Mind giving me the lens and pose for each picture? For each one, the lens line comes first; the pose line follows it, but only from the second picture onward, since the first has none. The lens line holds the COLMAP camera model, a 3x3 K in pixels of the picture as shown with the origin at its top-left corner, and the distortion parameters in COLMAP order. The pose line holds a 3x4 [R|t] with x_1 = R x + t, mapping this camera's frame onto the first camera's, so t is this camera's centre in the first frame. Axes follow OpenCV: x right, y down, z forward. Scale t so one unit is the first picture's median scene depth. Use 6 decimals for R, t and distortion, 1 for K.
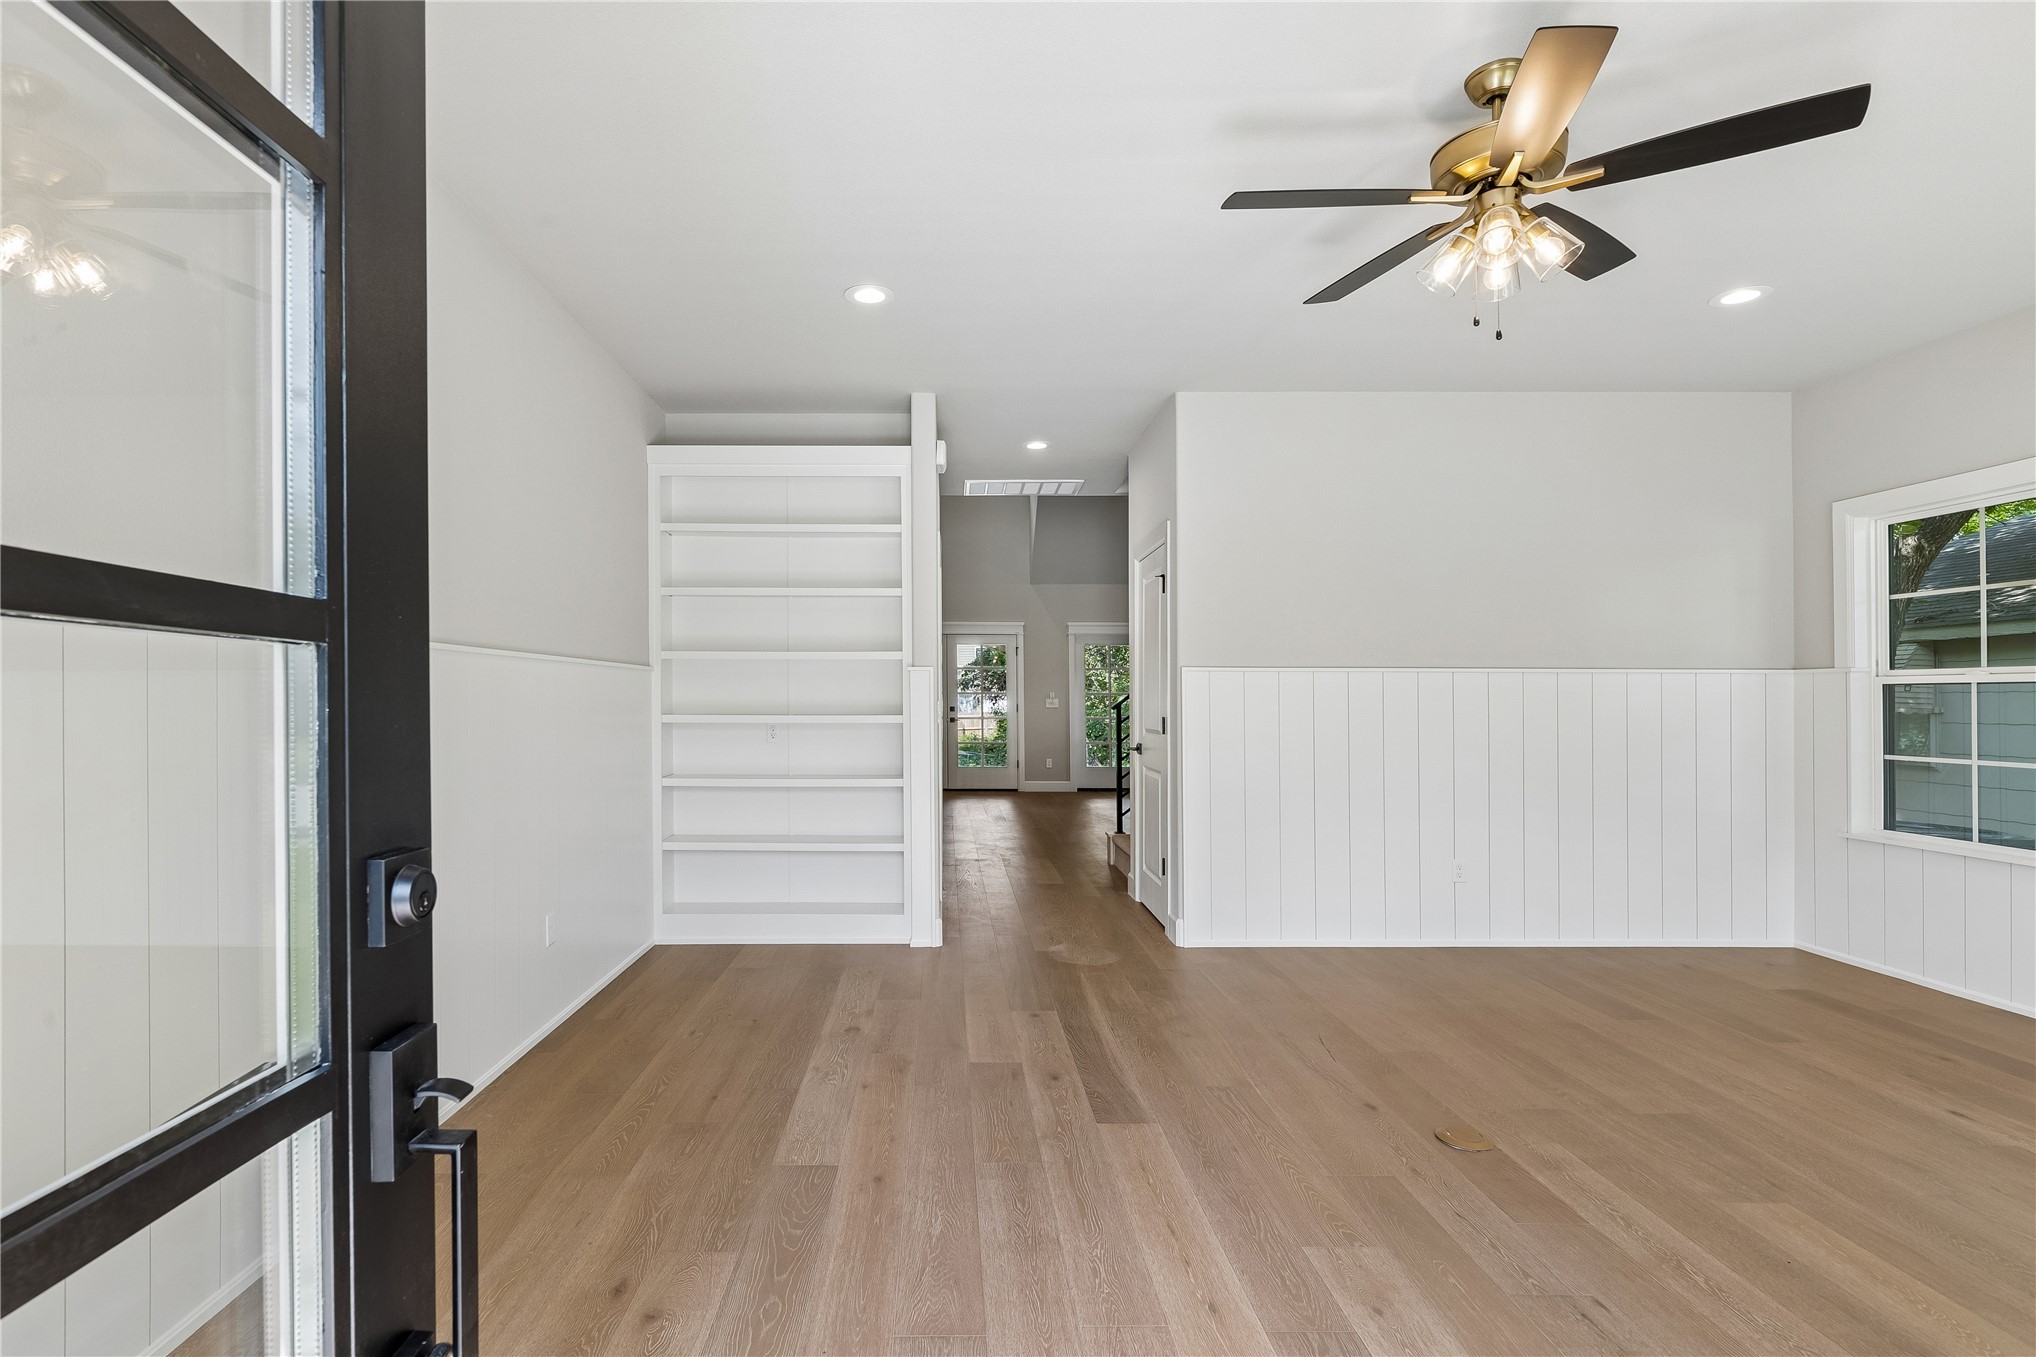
lens RADIAL K [[963.3, 0, 952.9], [0, 963.3, 701.6], [0, 0, 1]] dist [0.003849, -0.000425]
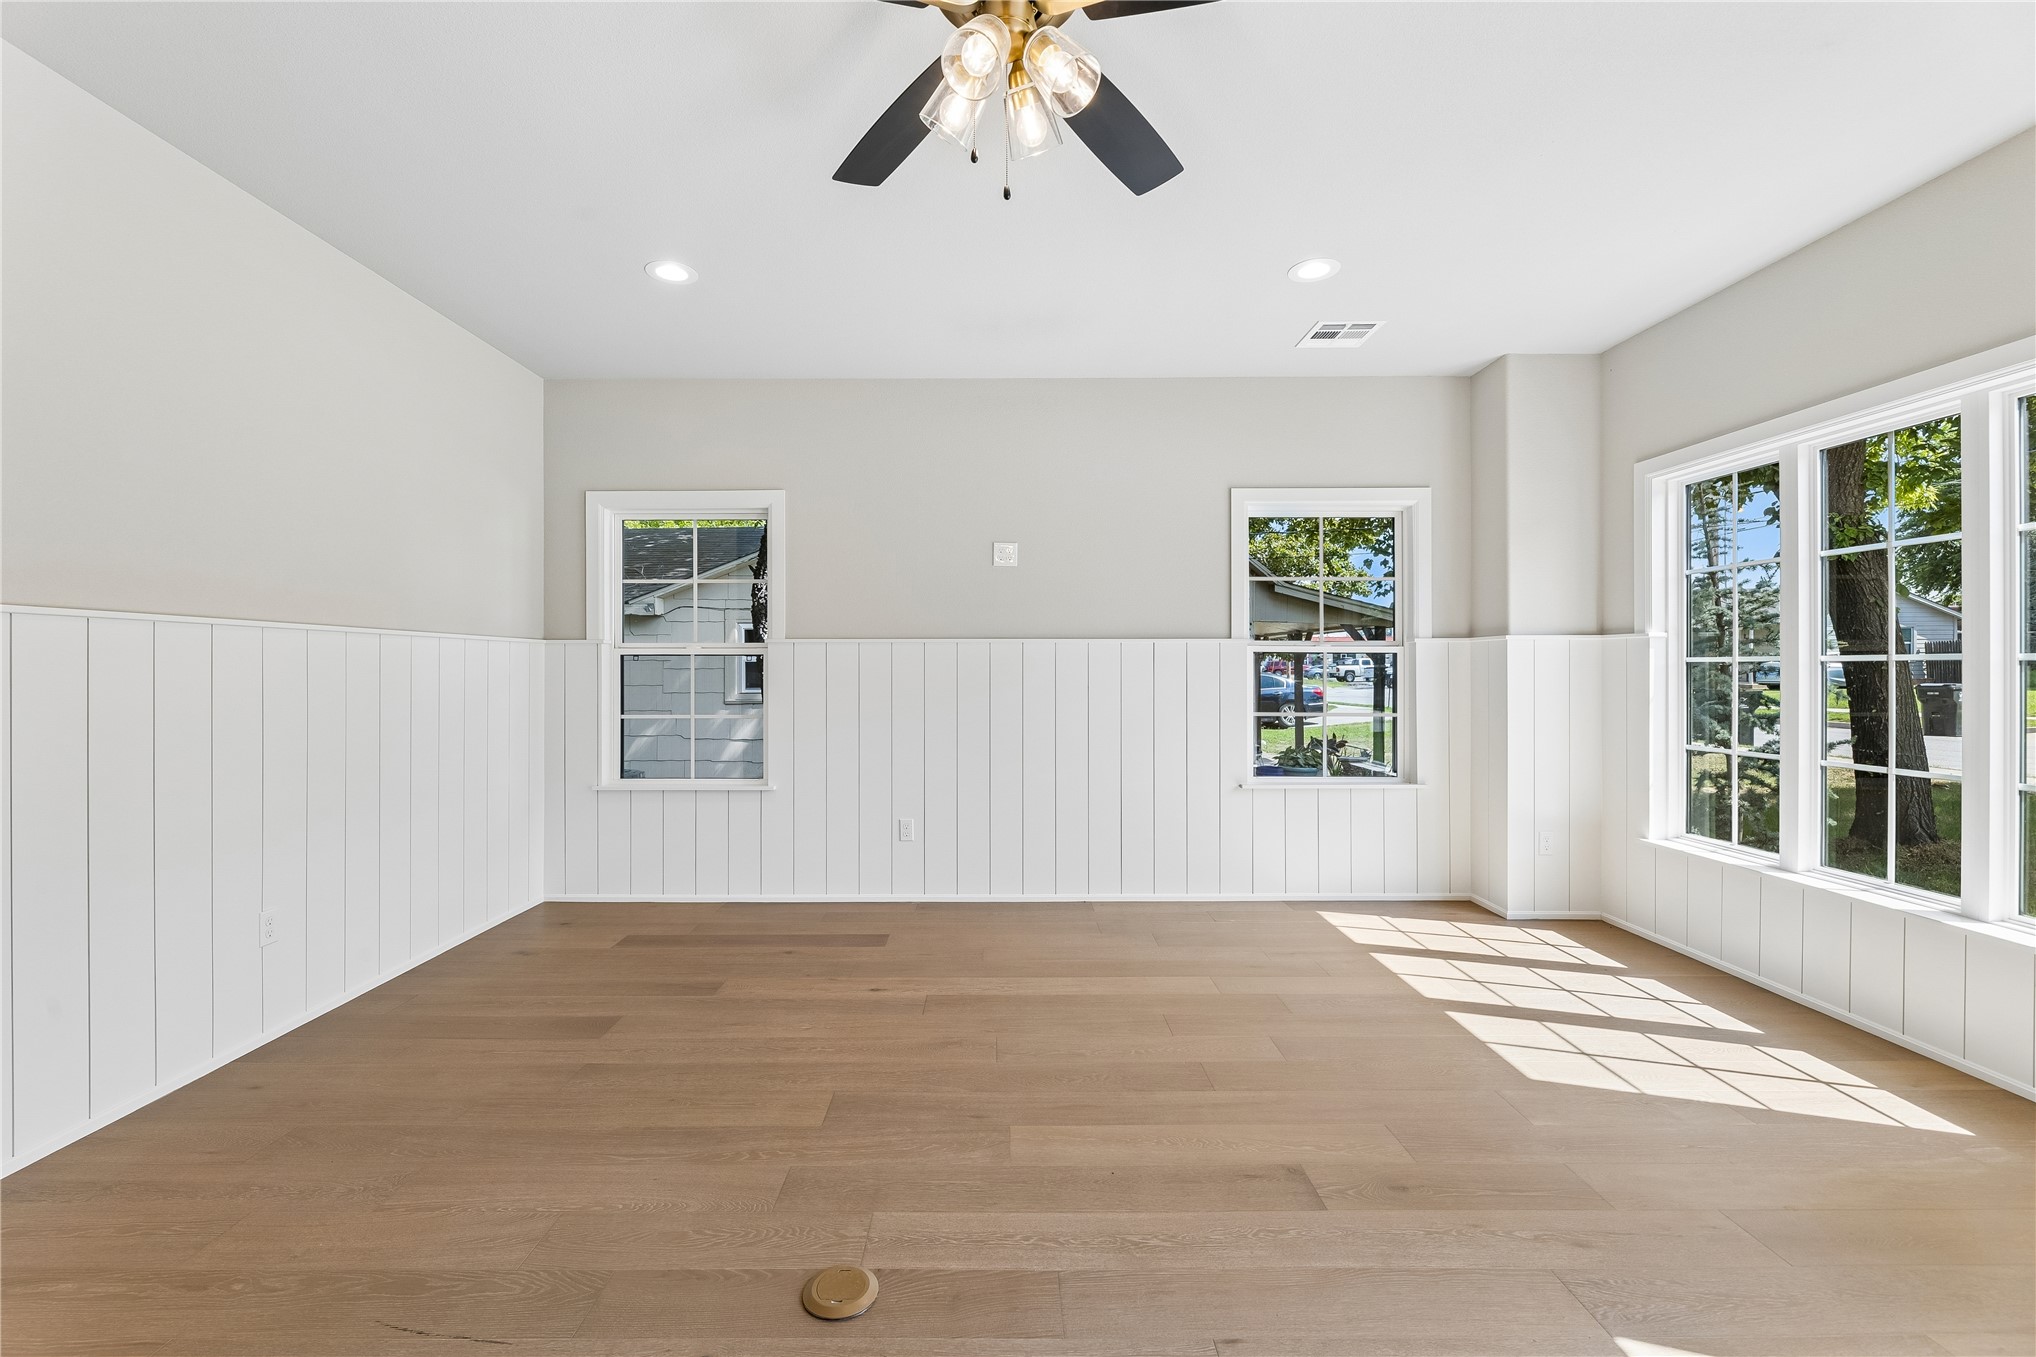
lens RADIAL K [[834.3, 0, 1001.6], [0, 834.3, 669.1], [0, 0, 1]] dist [-0.000136, -0.000163]
pose [[0.005214, -0.002375, 0.999984, -0.056856], [-0.000880, 0.999997, 0.002380, -0.004432], [-0.999986, -0.000893, 0.005212, 0.620760]]
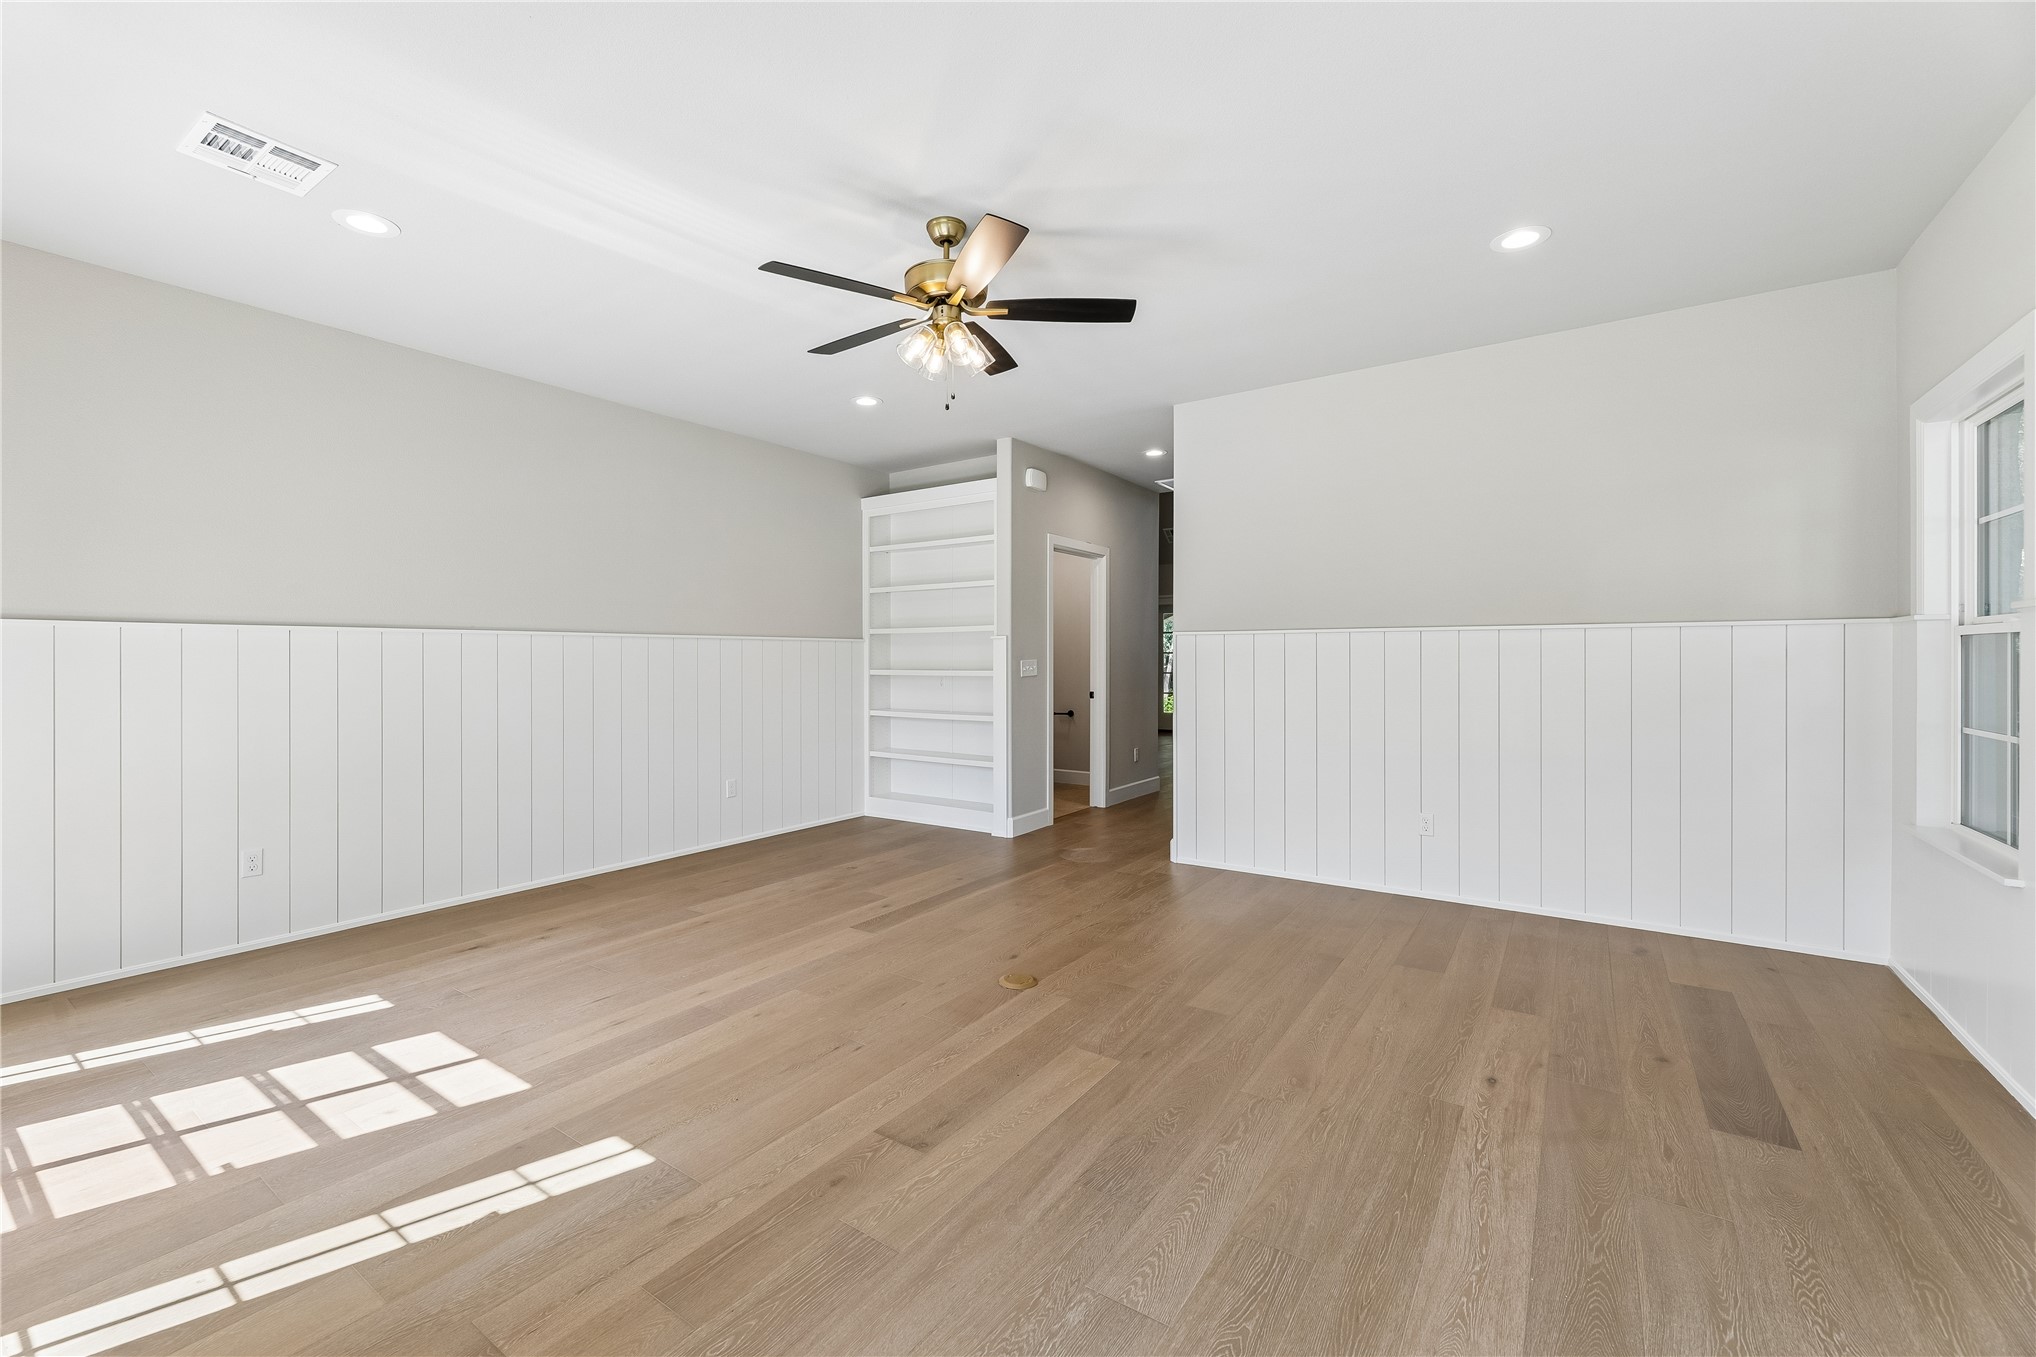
lens RADIAL K [[834.3, 0, 1001.6], [0, 834.3, 669.1], [0, 0, 1]] dist [-0.000136, -0.000163]
pose [[0.816828, 0.003380, -0.576872, 0.840913], [0.004453, 0.999916, 0.012164, -0.004312], [0.576864, -0.012505, 0.816744, 0.017164]]
